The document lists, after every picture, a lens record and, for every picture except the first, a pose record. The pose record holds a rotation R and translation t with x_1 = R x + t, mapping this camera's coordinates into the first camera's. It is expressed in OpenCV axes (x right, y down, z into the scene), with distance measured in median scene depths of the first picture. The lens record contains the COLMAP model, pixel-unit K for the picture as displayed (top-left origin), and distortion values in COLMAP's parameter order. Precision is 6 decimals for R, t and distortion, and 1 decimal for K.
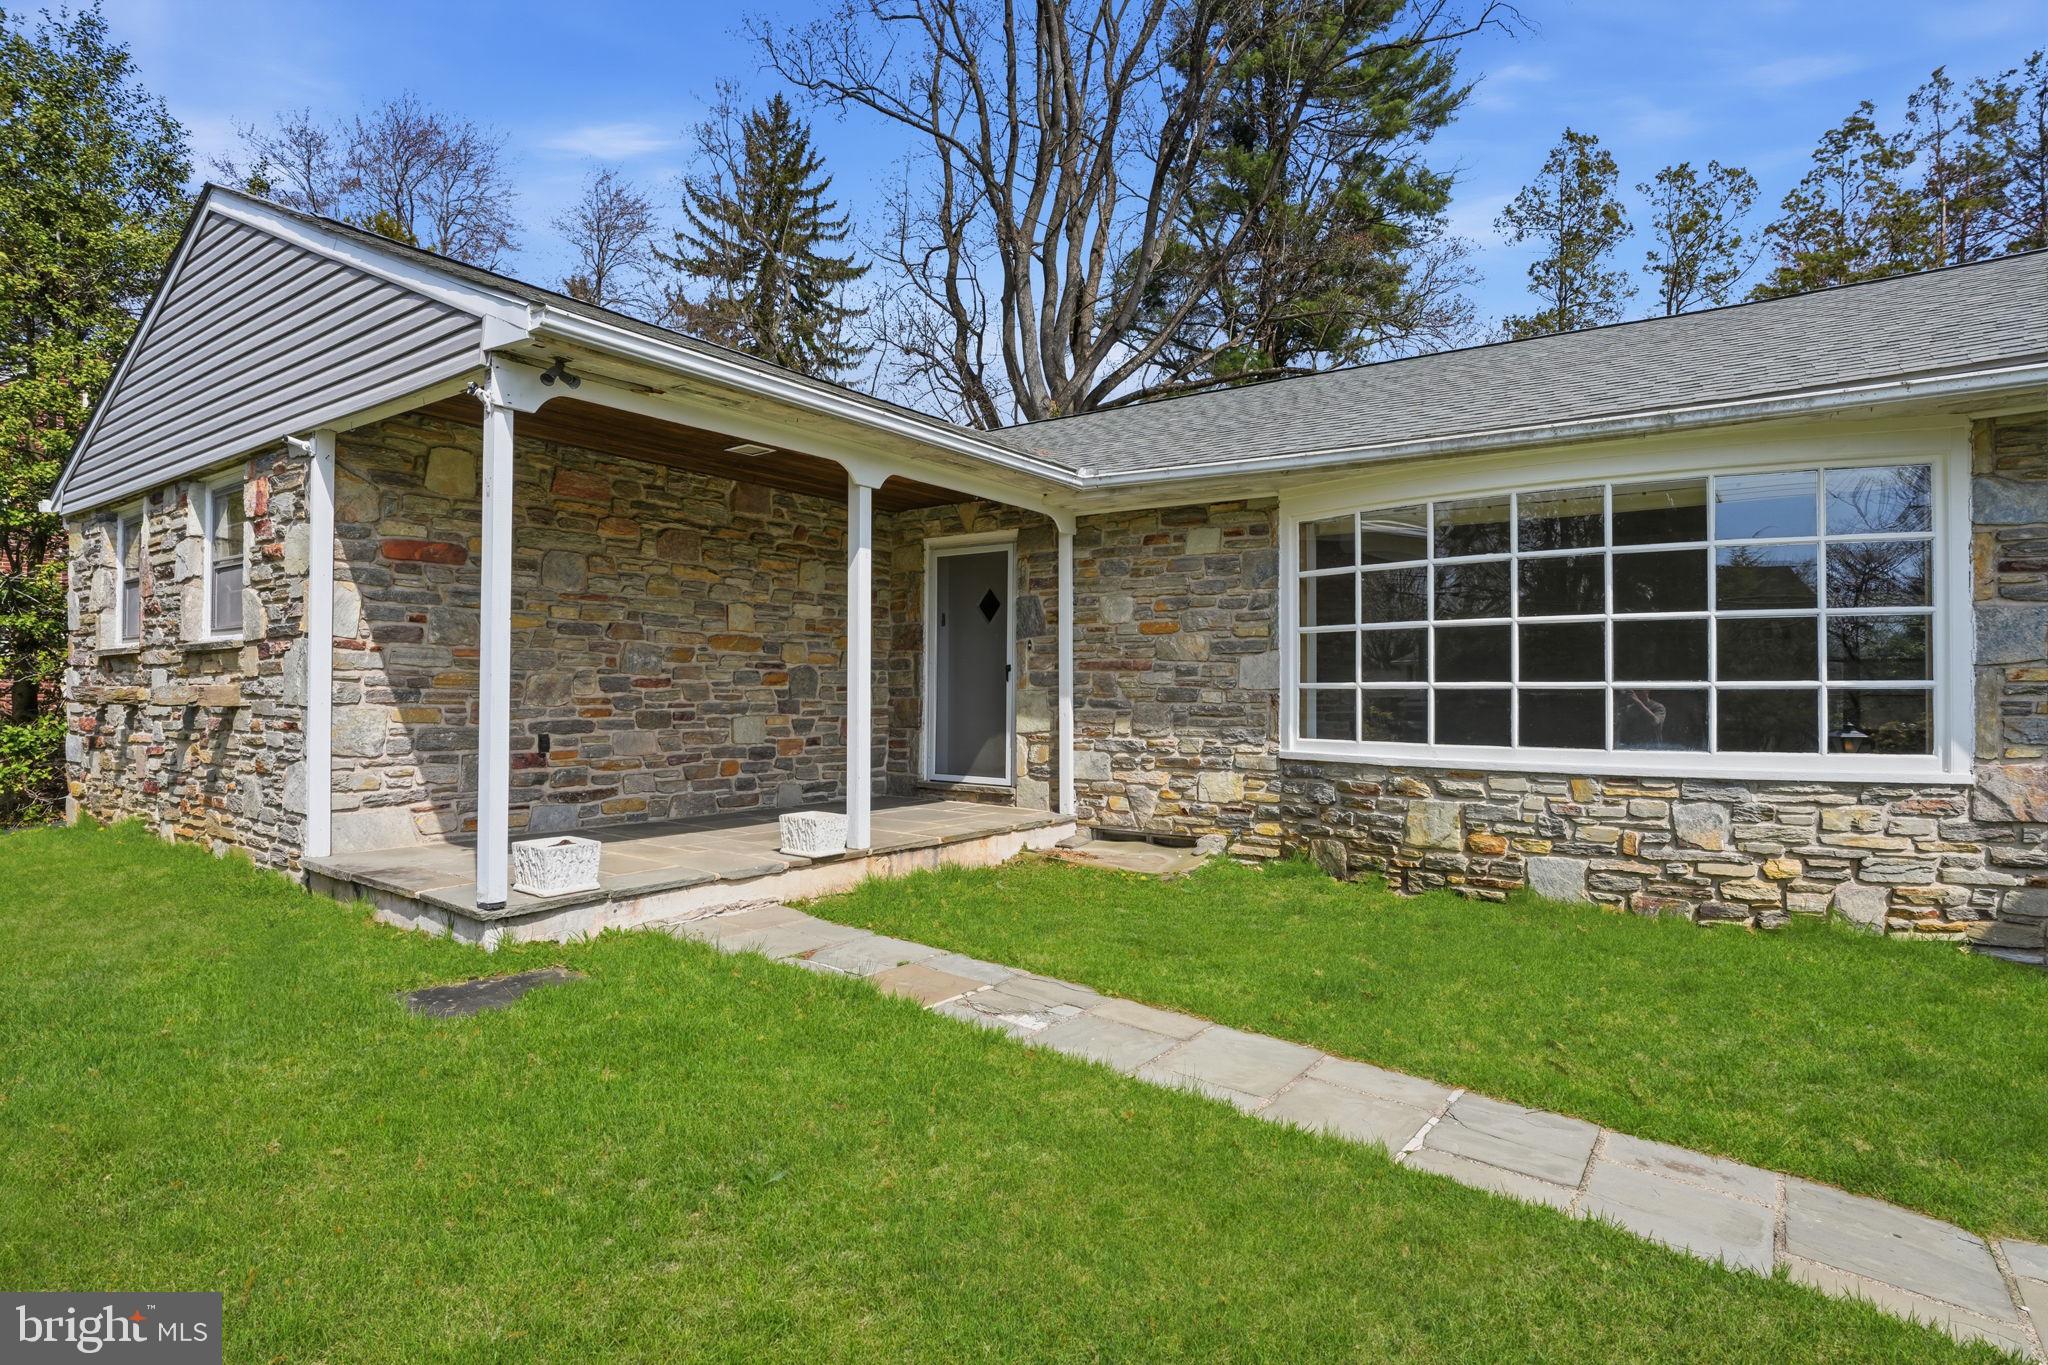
lens RADIAL K [[1037.0, 0, 1024.0], [0, 1037.0, 682.5], [0, 0, 1]] dist [-0.060462, 0.032072]
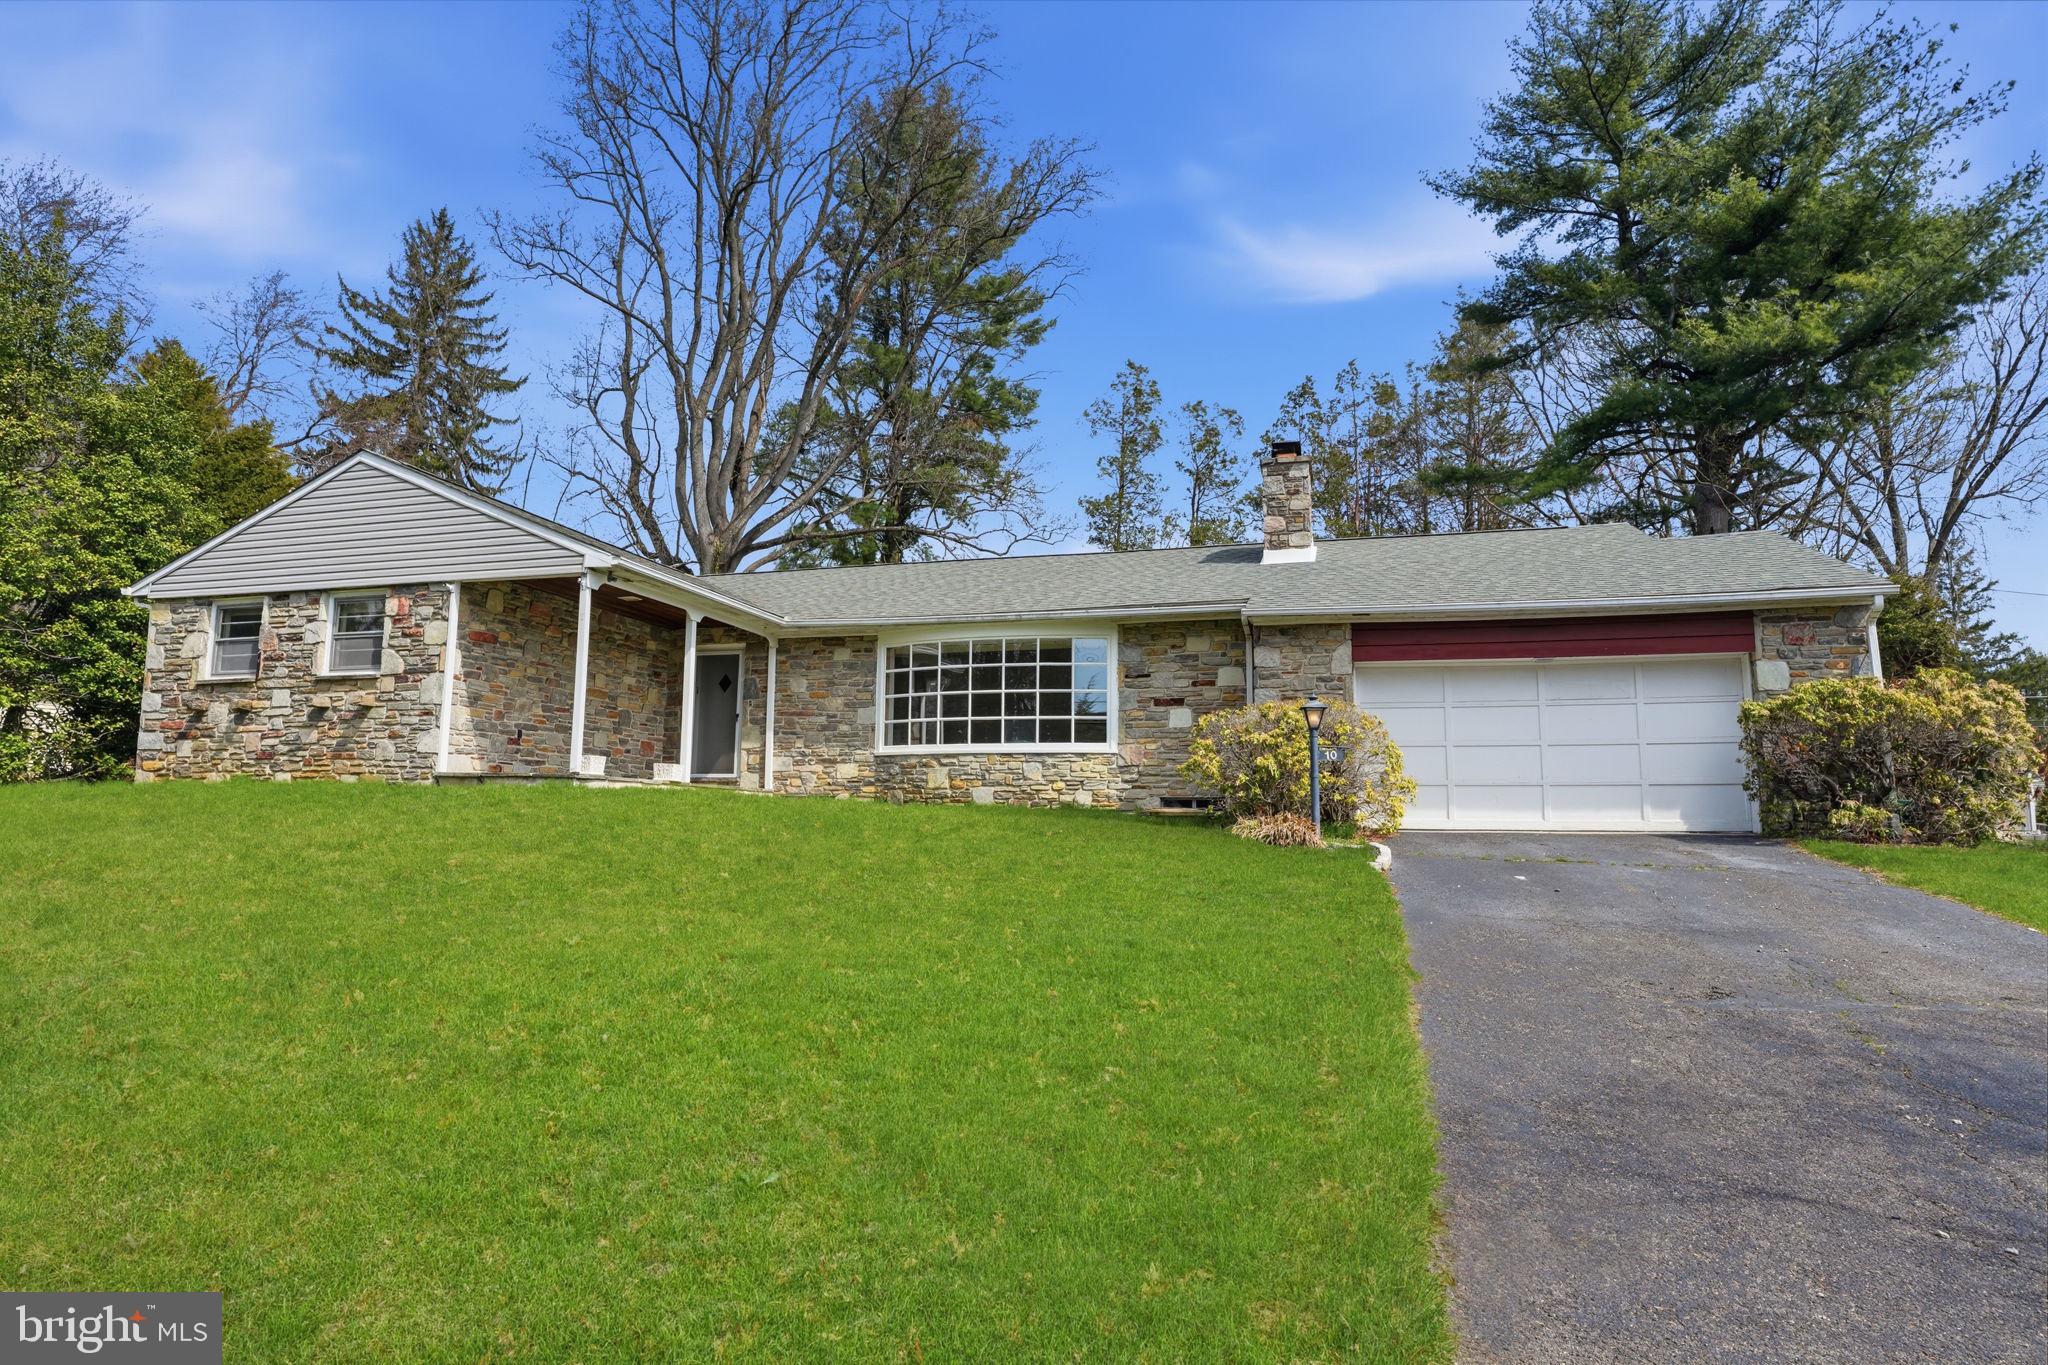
lens RADIAL K [[943.8, 0, 1019.7], [0, 943.8, 678.0], [0, 0, 1]] dist [-0.068048, 0.026338]
pose [[0.932987, 0.046411, 0.356906, -0.143613], [-0.004423, 0.993055, -0.117572, 0.113491], [-0.359884, 0.108114, 0.926712, -0.756788]]
